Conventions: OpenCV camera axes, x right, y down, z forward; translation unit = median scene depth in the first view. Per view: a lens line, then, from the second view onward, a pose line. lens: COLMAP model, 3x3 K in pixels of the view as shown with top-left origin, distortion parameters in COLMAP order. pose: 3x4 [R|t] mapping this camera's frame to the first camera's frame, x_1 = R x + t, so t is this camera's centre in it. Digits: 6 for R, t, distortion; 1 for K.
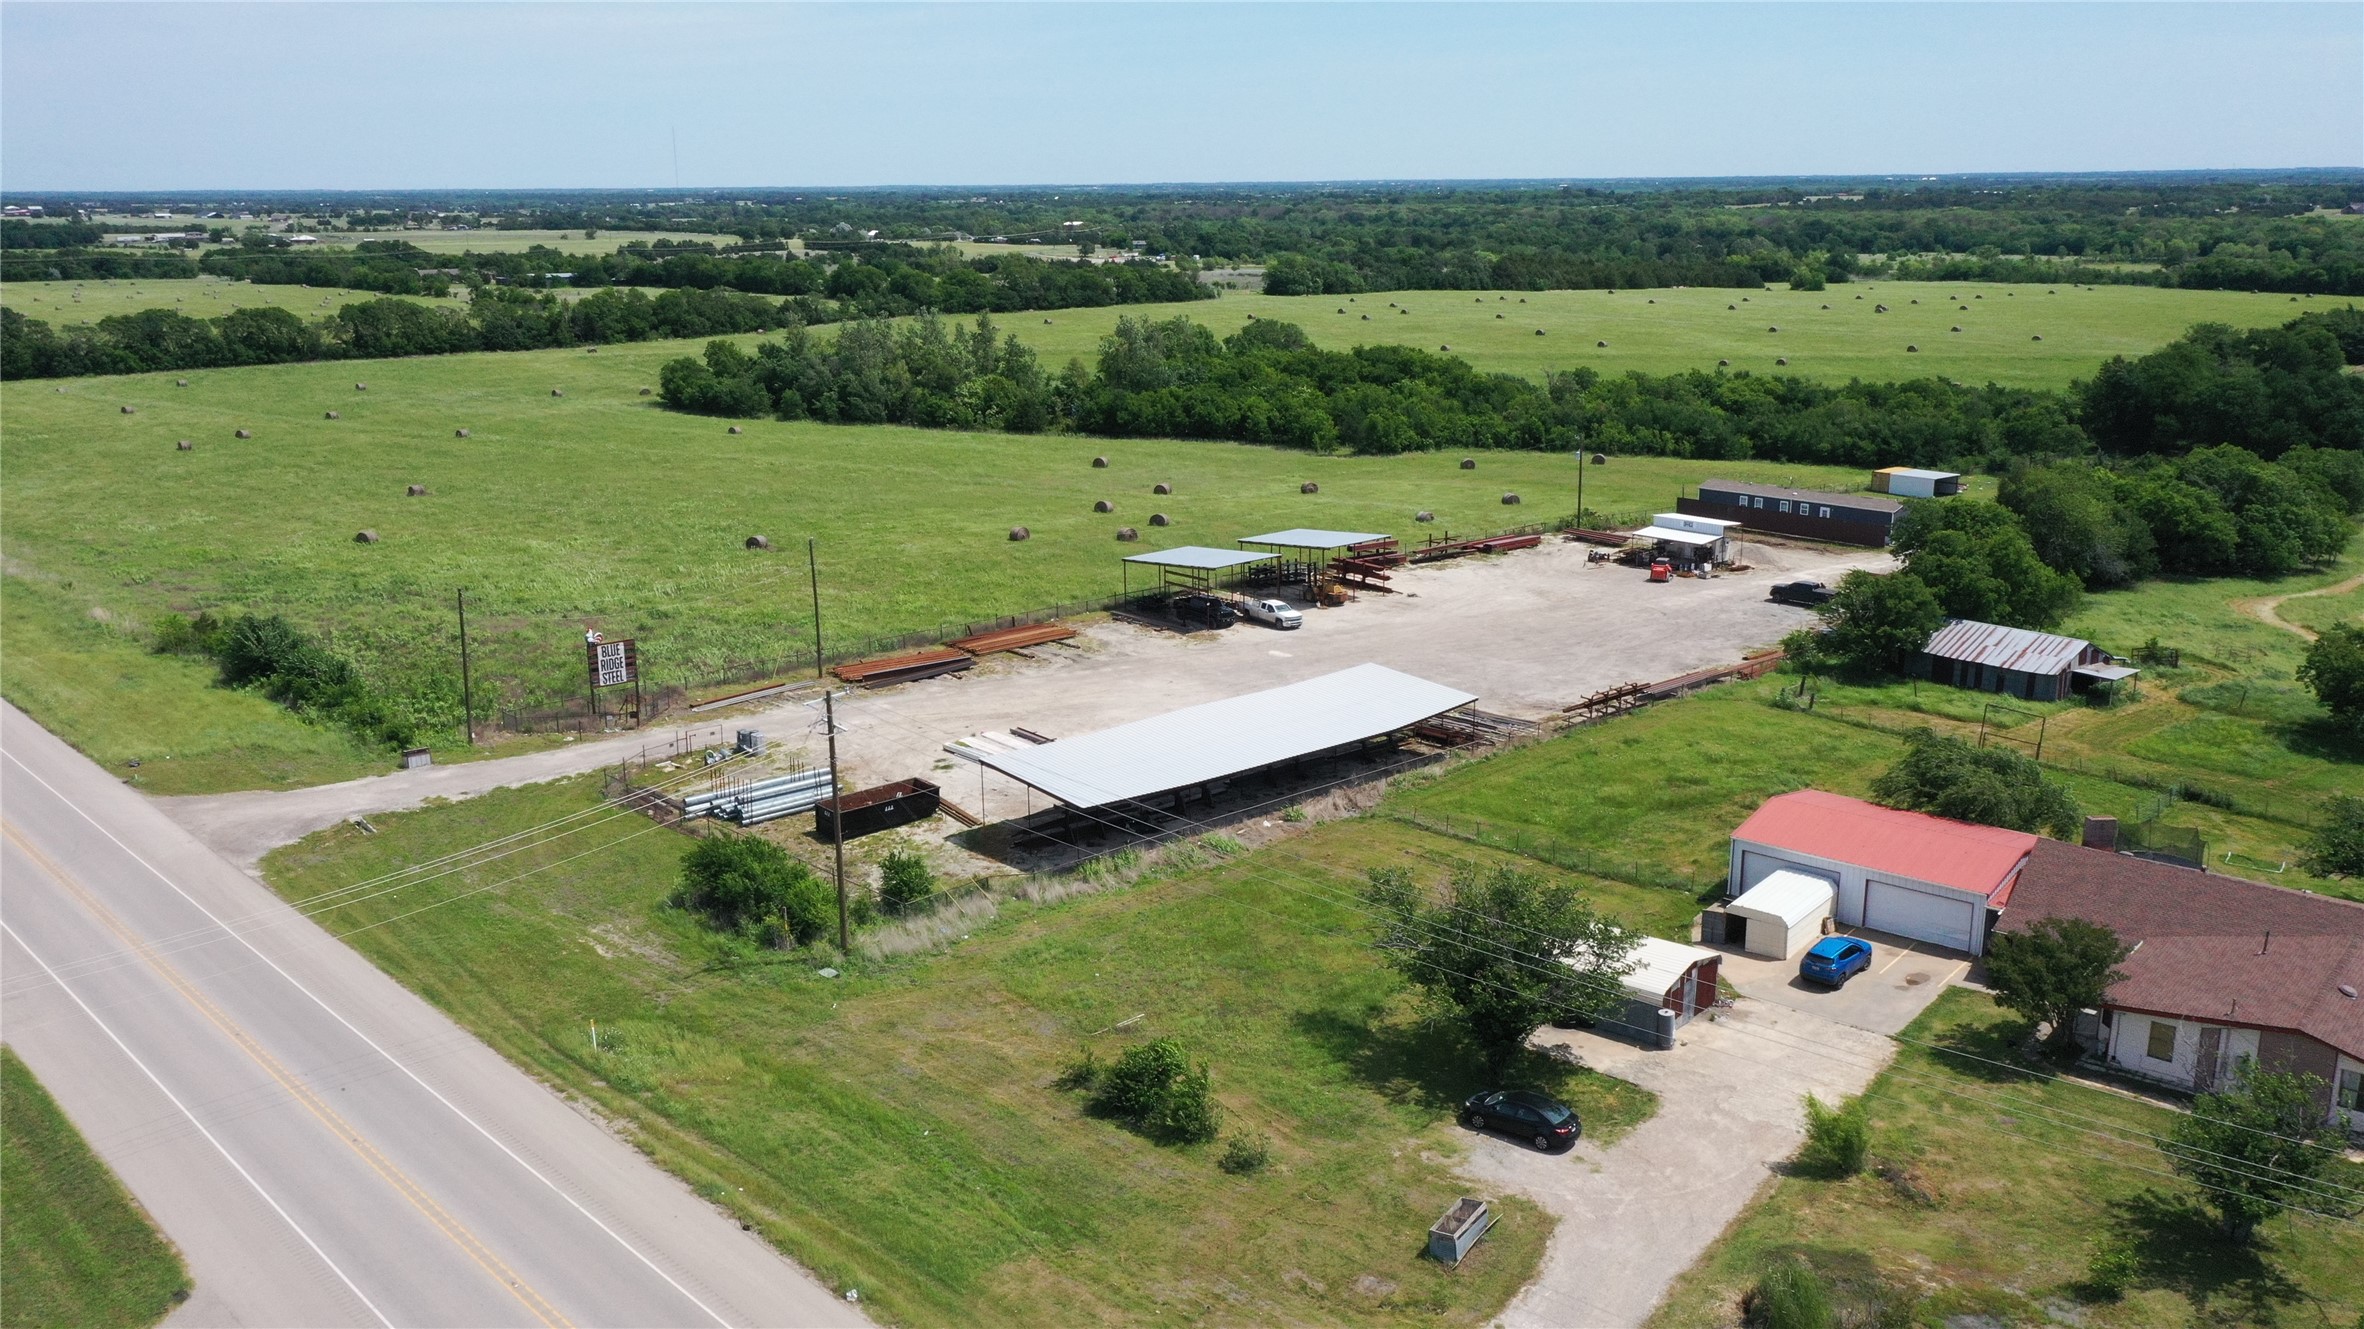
lens RADIAL K [[1870.7, 0, 1182.0], [0, 1870.7, 664.5], [0, 0, 1]] dist [0.014238, -0.006277]
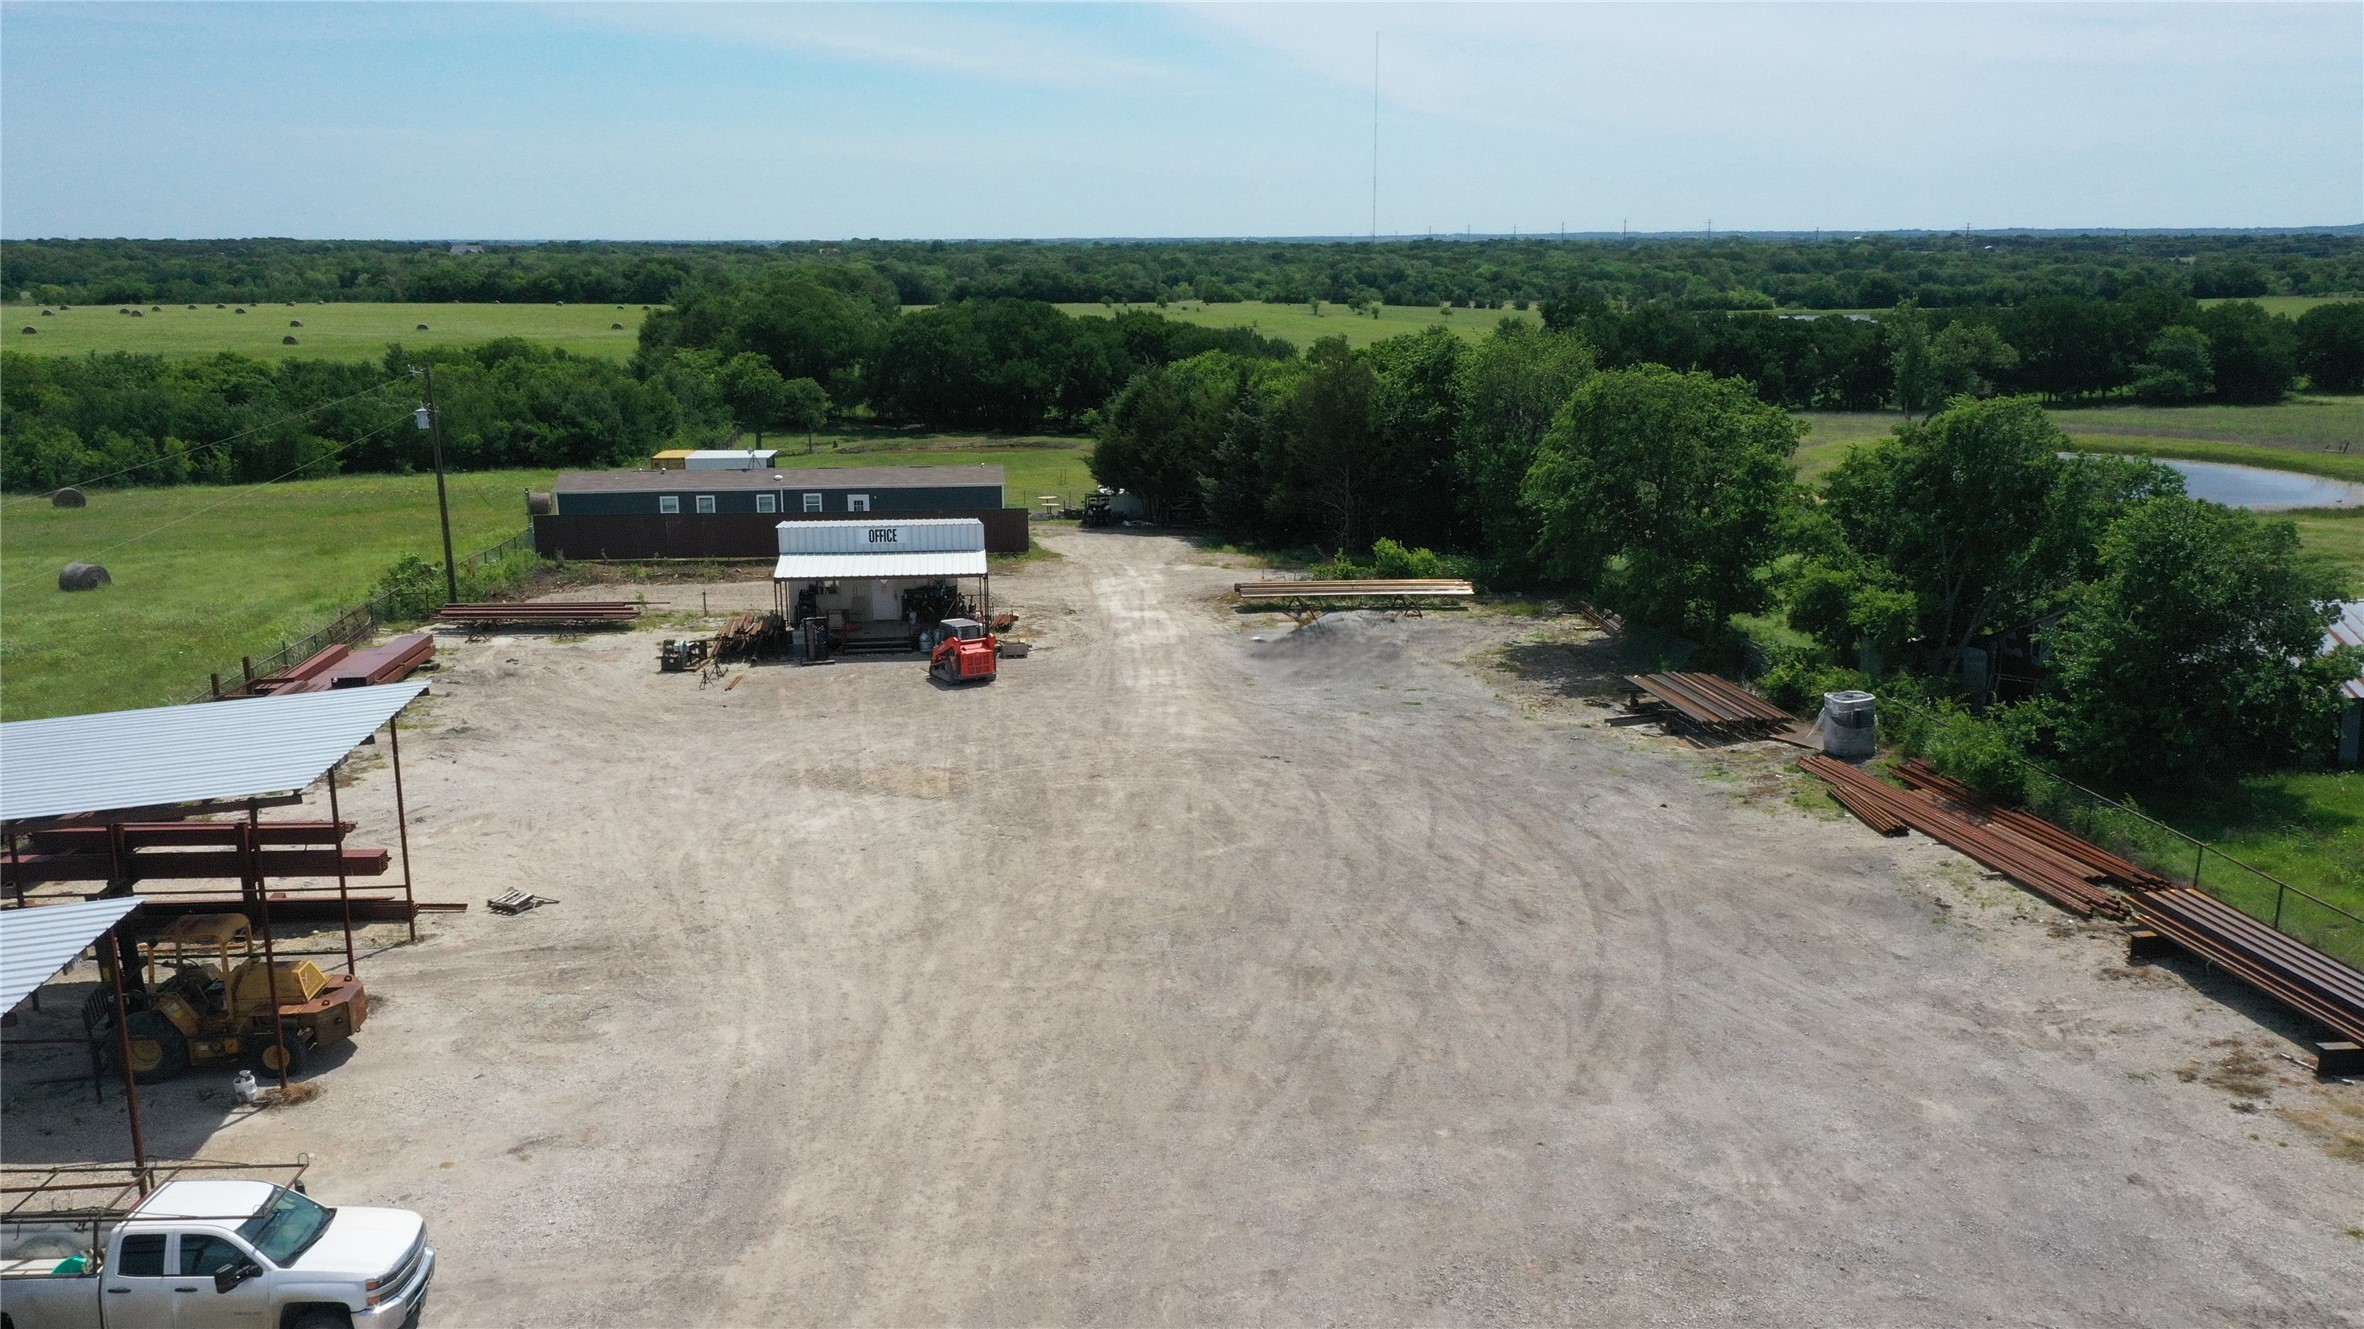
lens RADIAL K [[1874.6, 0, 1186.7], [0, 1874.6, 655.4], [0, 0, 1]] dist [0.015318, -0.005973]
pose [[0.568910, -0.166870, 0.805292, -0.024077], [0.200258, 0.977833, 0.061148, -0.074225], [-0.797645, 0.126479, 0.589716, 0.865390]]
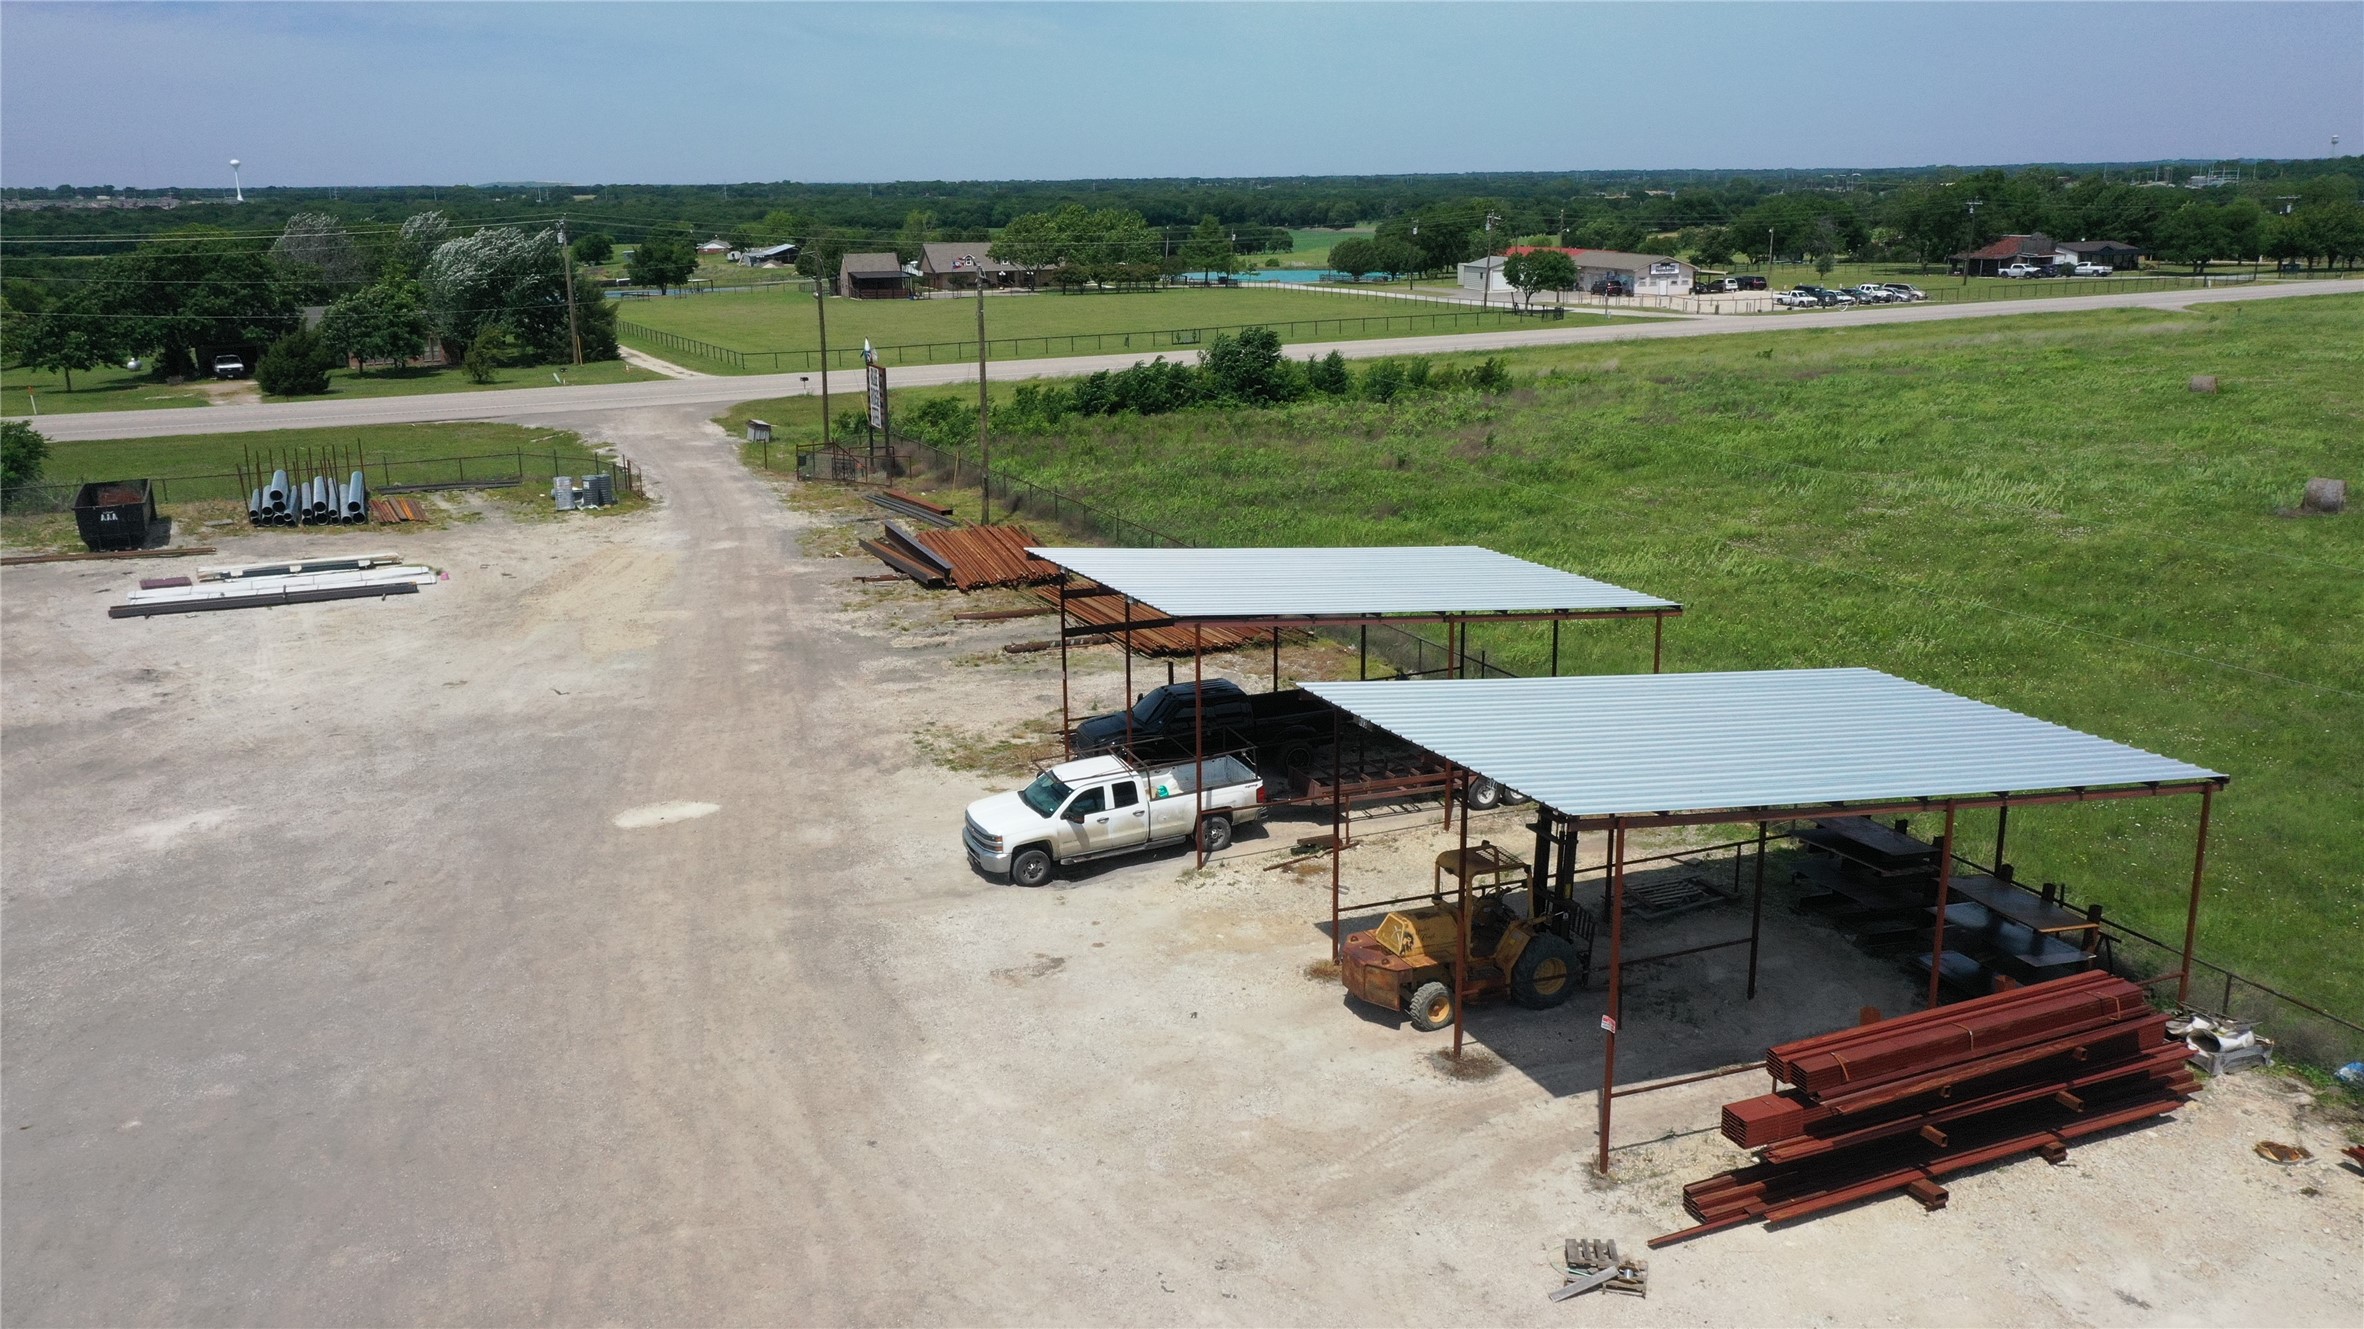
lens RADIAL K [[1872.4, 0, 1182.0], [0, 1872.4, 664.5], [0, 0, 1]] dist [0.019756, -0.000707]
pose [[-0.275453, 0.253210, -0.927367, 0.287627], [-0.226778, 0.920344, 0.318651, -0.134512], [0.934183, 0.298080, -0.196089, 1.096321]]
